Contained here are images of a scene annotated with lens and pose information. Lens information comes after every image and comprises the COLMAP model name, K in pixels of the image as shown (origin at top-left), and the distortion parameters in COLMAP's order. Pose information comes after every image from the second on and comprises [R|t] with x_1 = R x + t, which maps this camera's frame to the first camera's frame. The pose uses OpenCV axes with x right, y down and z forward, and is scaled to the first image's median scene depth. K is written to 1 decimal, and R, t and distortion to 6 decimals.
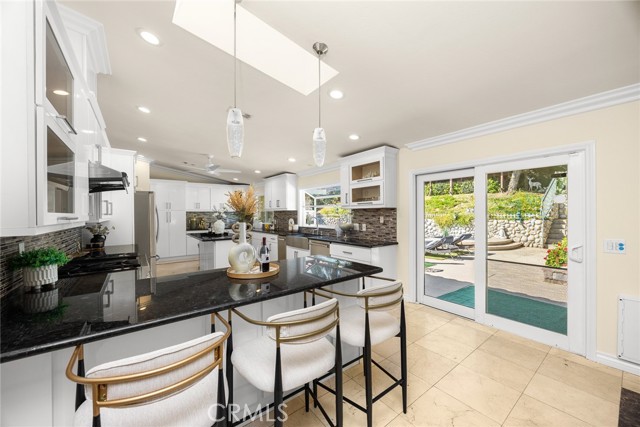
lens RADIAL K [[248.0, 0, 320.9], [0, 248.0, 214.2], [0, 0, 1]] dist [0.001205, 0.000141]
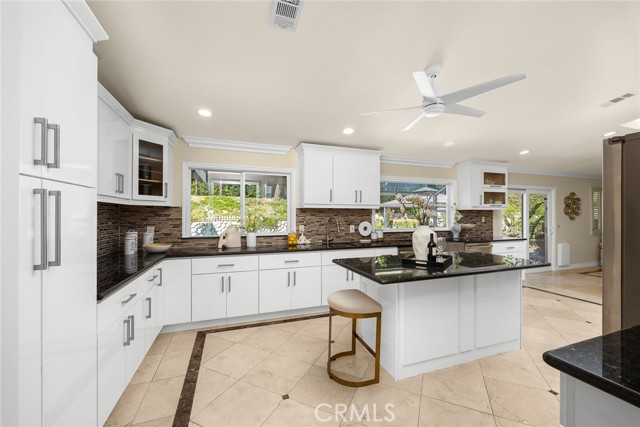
lens RADIAL K [[248.0, 0, 318.2], [0, 248.0, 214.5], [0, 0, 1]] dist [0.001205, 0.000141]
pose [[0.316237, 0.006298, 0.948659, -1.156742], [-0.000168, 0.999978, -0.006582, 0.005654], [-0.948680, 0.001922, 0.316231, 1.357021]]
